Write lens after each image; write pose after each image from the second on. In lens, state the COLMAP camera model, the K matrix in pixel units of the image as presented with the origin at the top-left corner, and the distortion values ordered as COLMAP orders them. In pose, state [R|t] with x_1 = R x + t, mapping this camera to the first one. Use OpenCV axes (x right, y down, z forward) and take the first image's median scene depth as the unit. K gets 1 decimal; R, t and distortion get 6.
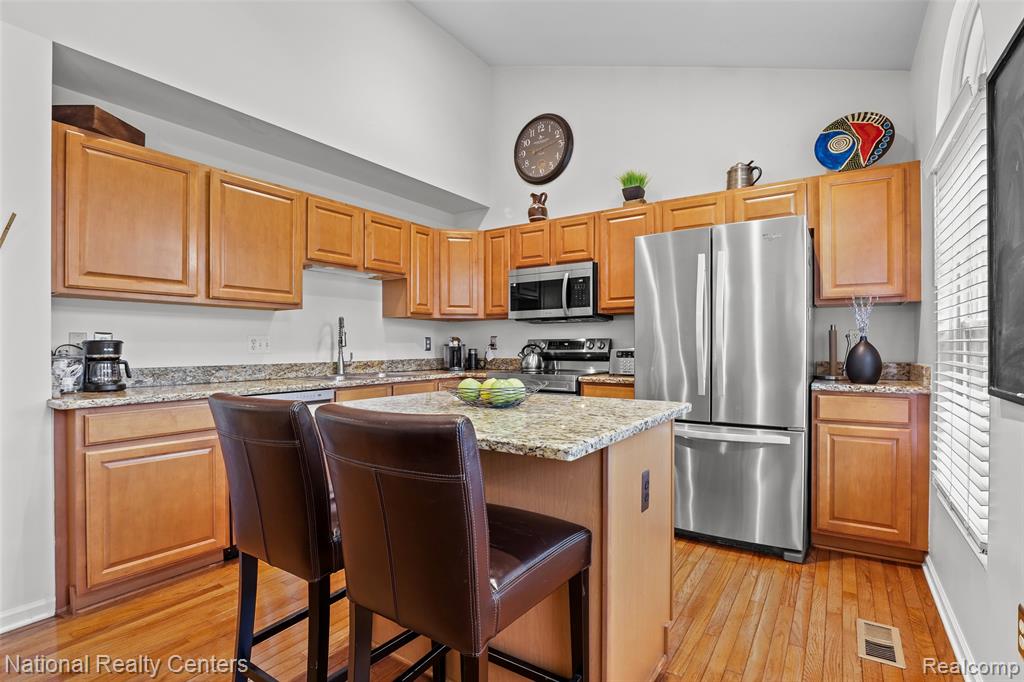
lens RADIAL K [[488.5, 0, 513.4], [0, 488.5, 345.2], [0, 0, 1]] dist [-0.026227, 0.005211]
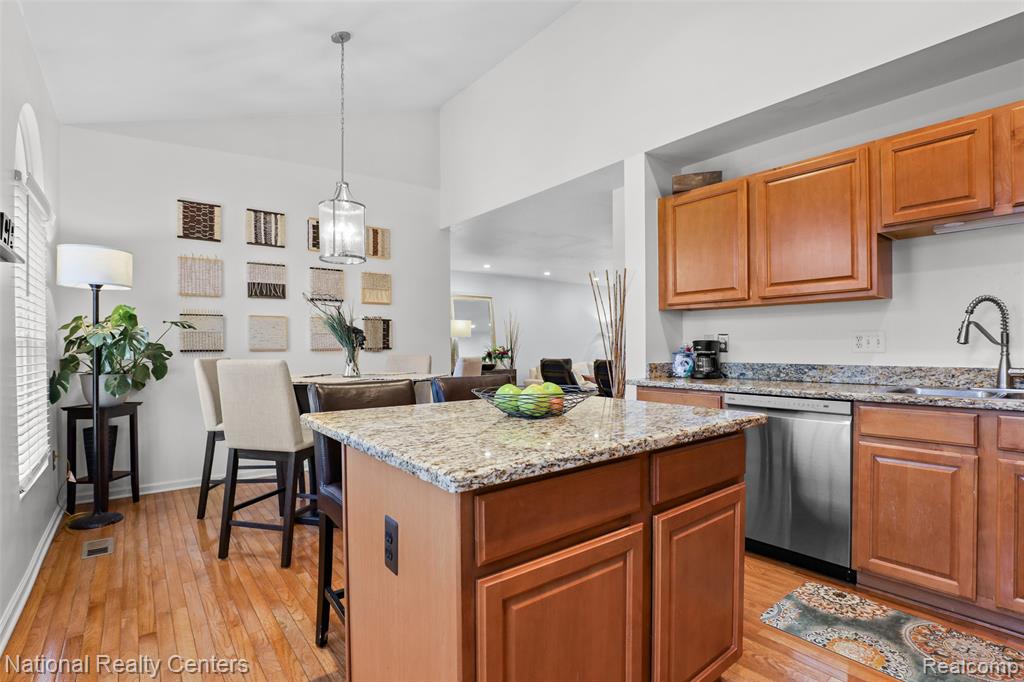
lens RADIAL K [[488.5, 0, 513.9], [0, 488.5, 344.5], [0, 0, 1]] dist [-0.026227, 0.005211]
pose [[-0.300581, -0.000645, -0.953756, 0.487638], [0.008948, 0.999954, -0.003496, 0.000976], [0.953714, -0.009585, -0.300561, 0.731758]]
